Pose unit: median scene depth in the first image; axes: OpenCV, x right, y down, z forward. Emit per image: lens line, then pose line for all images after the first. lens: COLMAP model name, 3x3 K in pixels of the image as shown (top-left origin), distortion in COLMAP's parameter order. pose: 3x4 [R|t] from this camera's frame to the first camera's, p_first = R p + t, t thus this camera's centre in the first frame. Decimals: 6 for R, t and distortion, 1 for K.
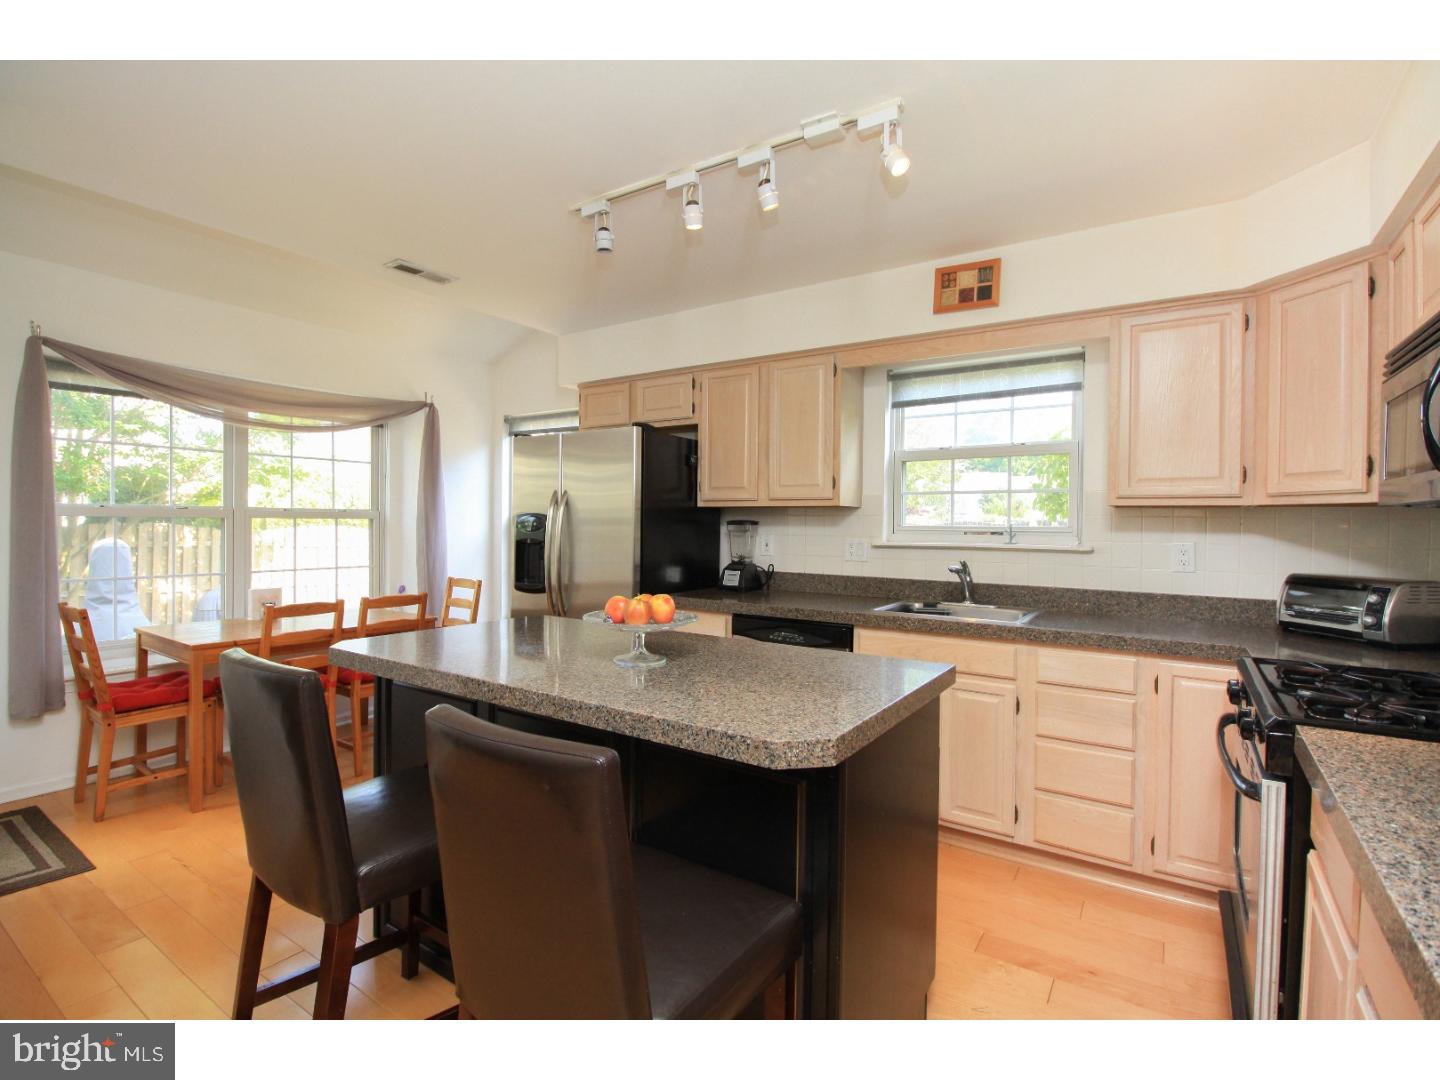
lens RADIAL K [[673.7, 0, 717.5], [0, 673.7, 535.7], [0, 0, 1]] dist [-0.000634, -0.000335]
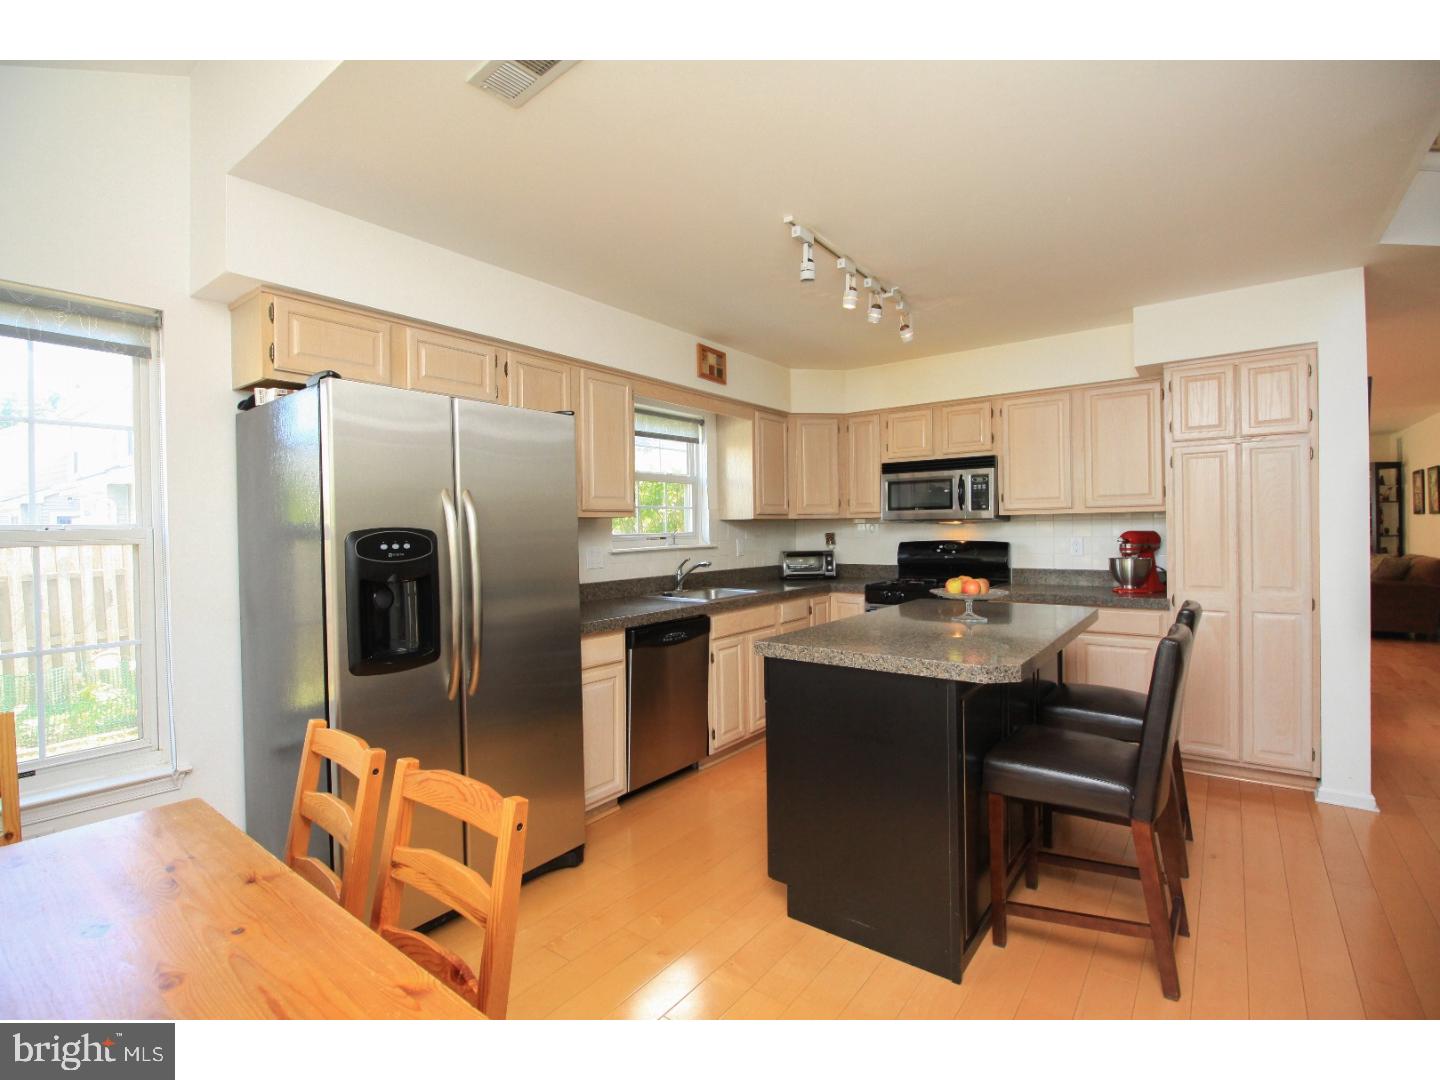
lens RADIAL K [[673.7, 0, 717.5], [0, 673.7, 535.7], [0, 0, 1]] dist [-0.000634, -0.000335]
pose [[0.061984, -0.016373, 0.997943, -0.920331], [0.042791, 0.998990, 0.013732, -0.022938], [-0.997159, 0.041852, 0.062622, 0.794417]]
